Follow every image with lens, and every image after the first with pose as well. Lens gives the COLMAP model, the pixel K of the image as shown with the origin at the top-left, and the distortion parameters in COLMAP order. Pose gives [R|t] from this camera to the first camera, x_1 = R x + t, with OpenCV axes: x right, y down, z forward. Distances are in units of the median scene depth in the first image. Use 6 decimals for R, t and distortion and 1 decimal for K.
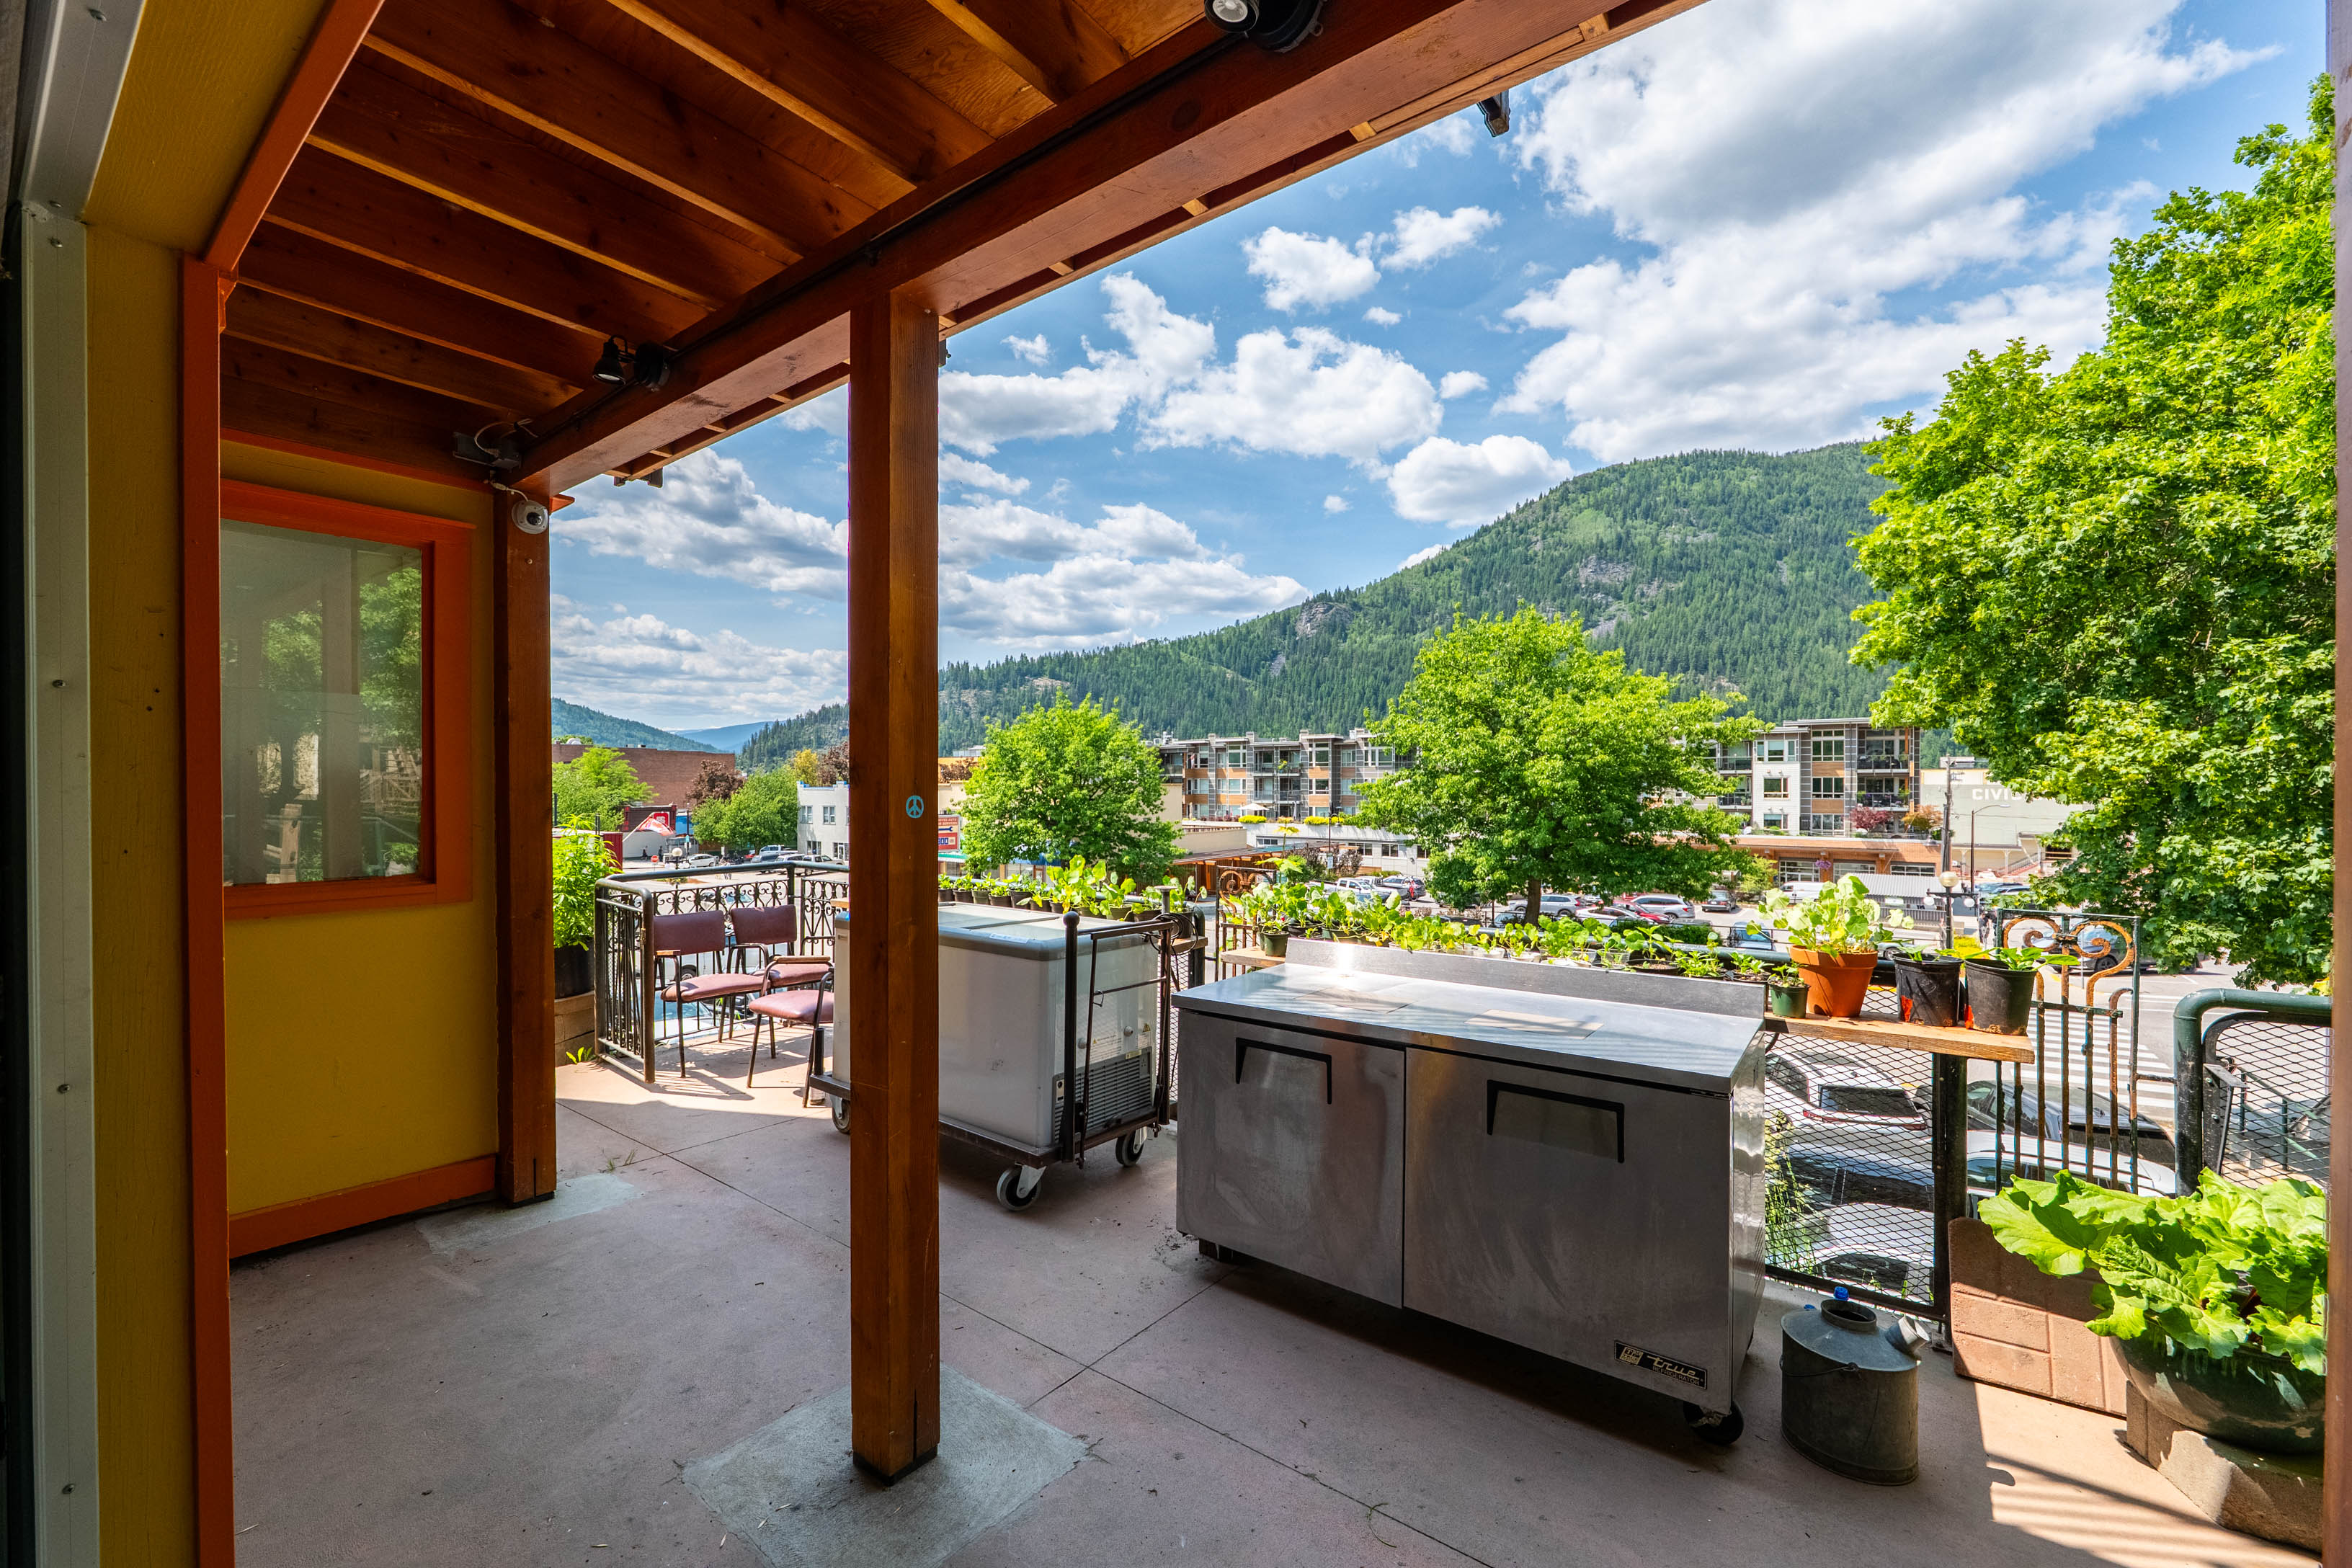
lens RADIAL K [[967.2, 0, 1164.3], [0, 967.2, 785.4], [0, 0, 1]] dist [-0.000902, 0.000077]
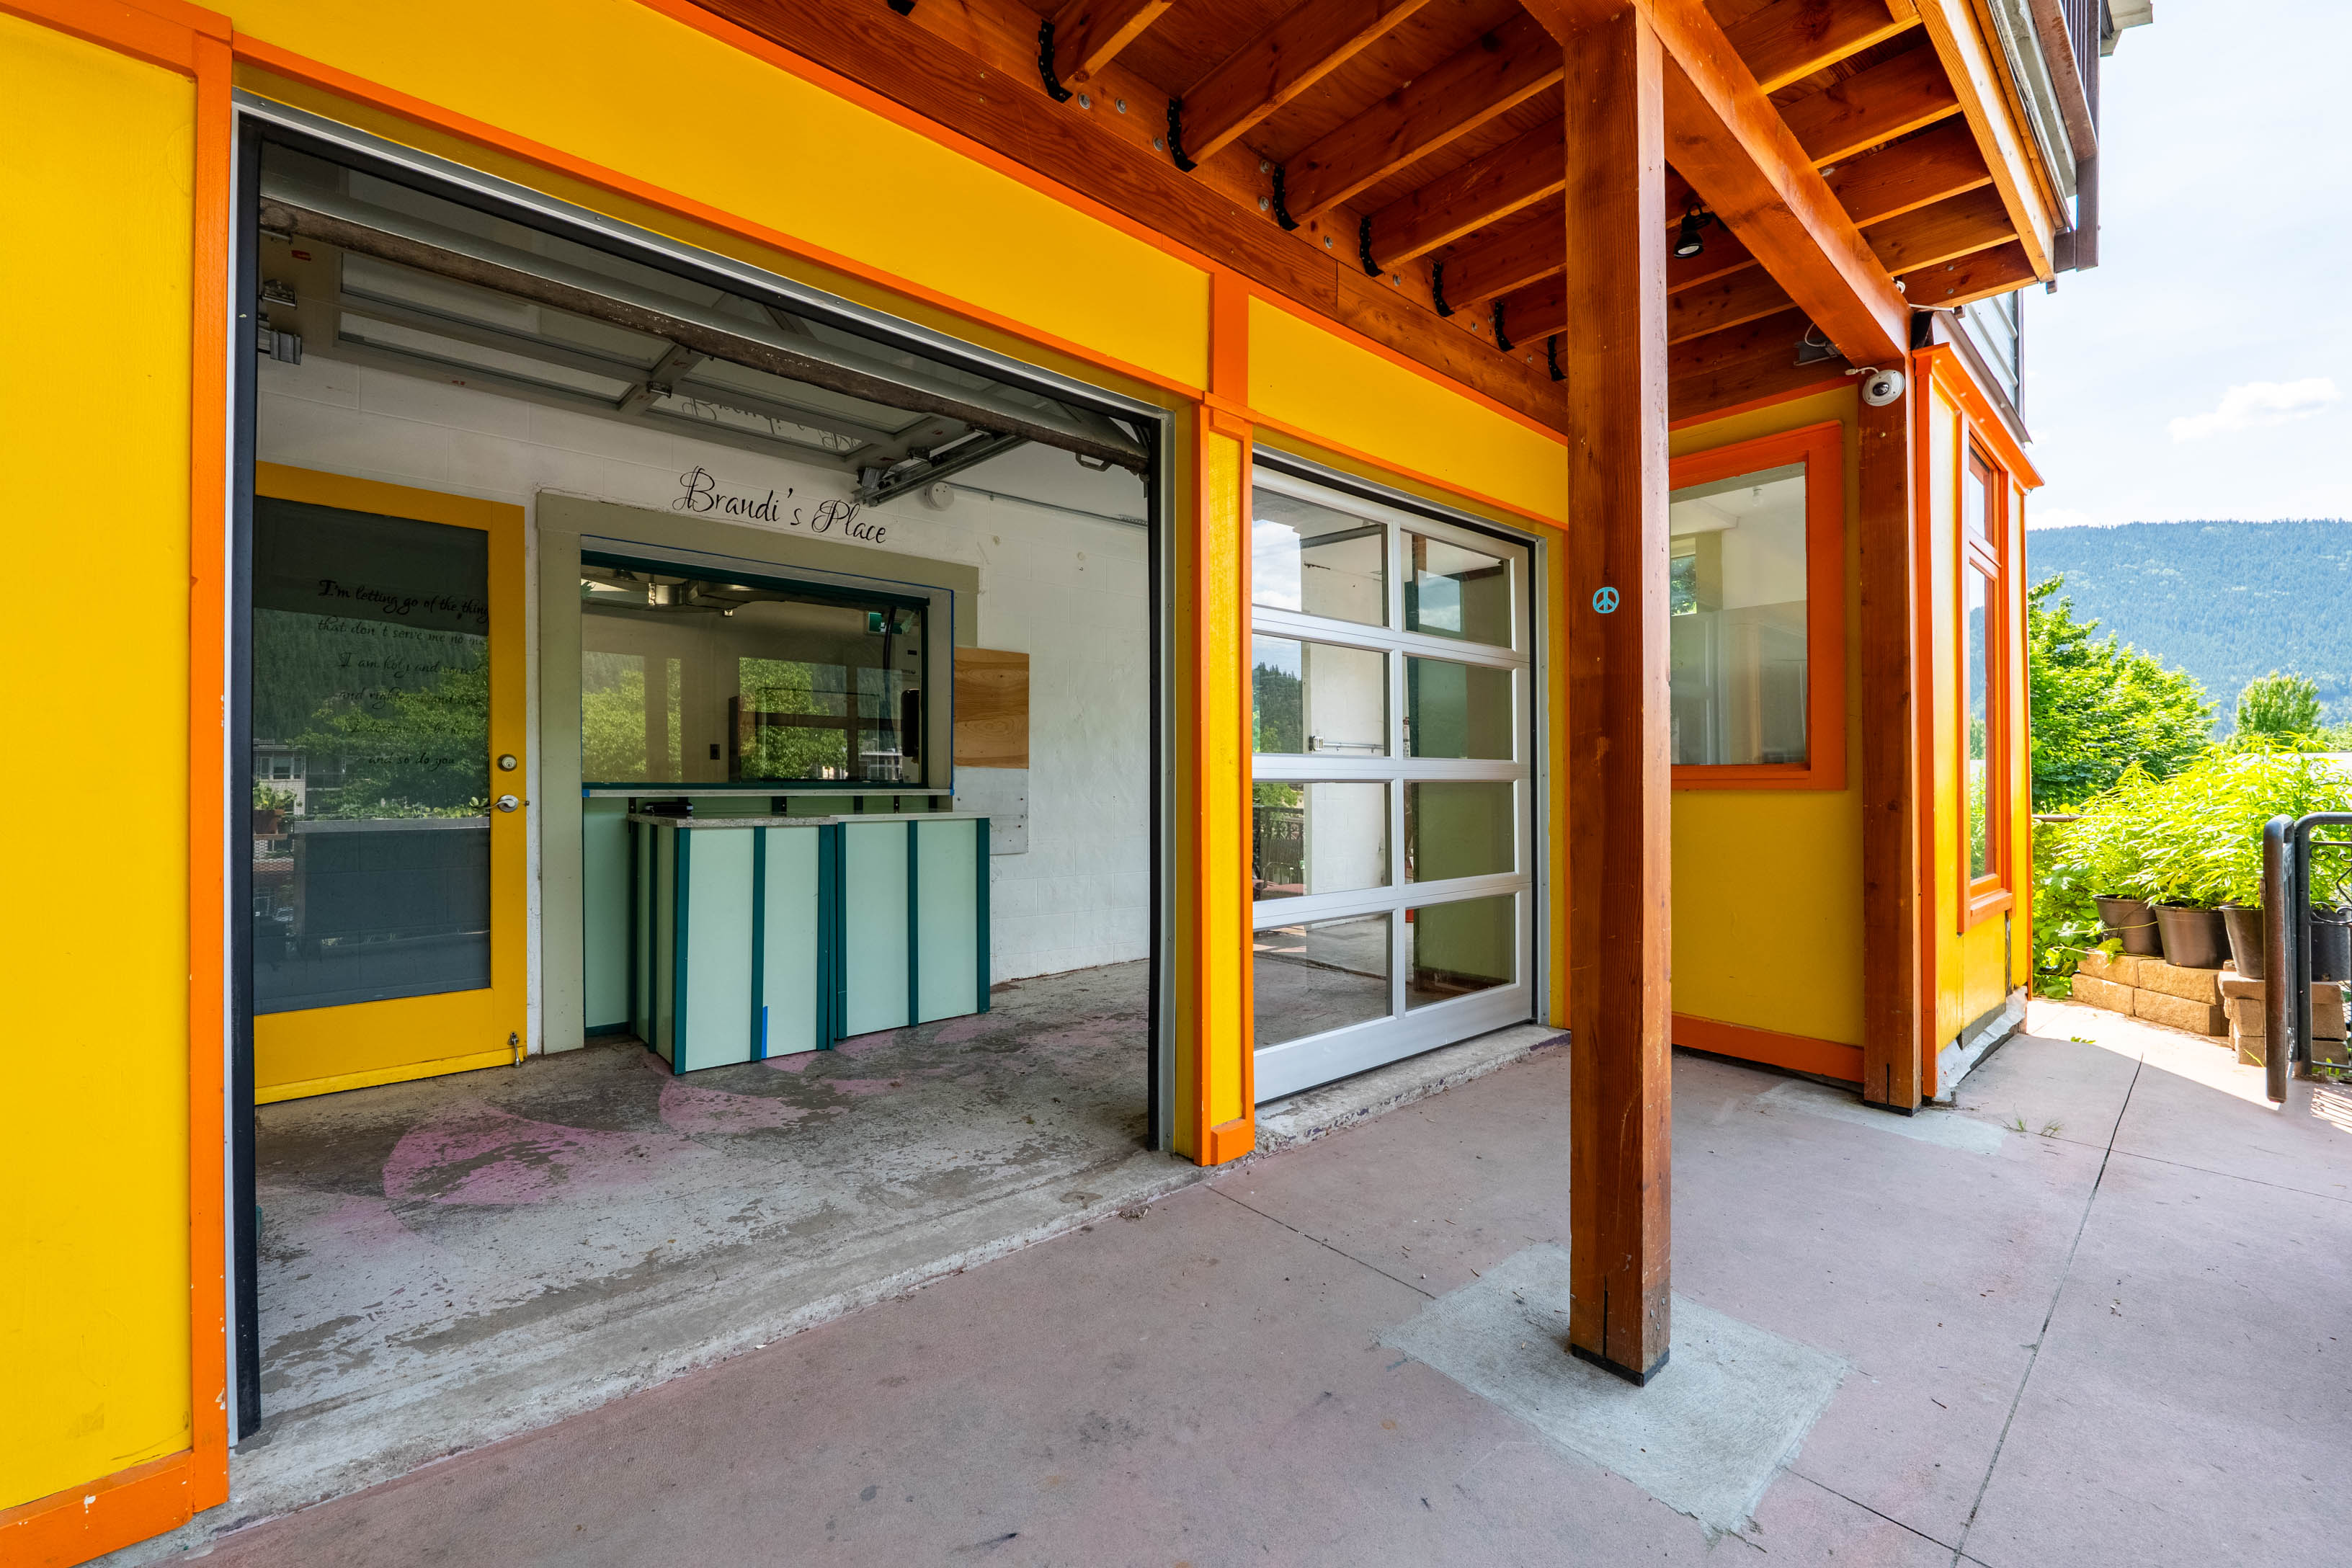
lens RADIAL K [[967.2, 0, 1163.8], [0, 967.2, 783.0], [0, 0, 1]] dist [-0.000902, 0.000077]
pose [[-0.176632, -0.003716, -0.984270, 0.417456], [-0.002945, 0.999990, -0.003246, 0.119562], [0.984273, 0.002326, -0.176641, 0.482236]]
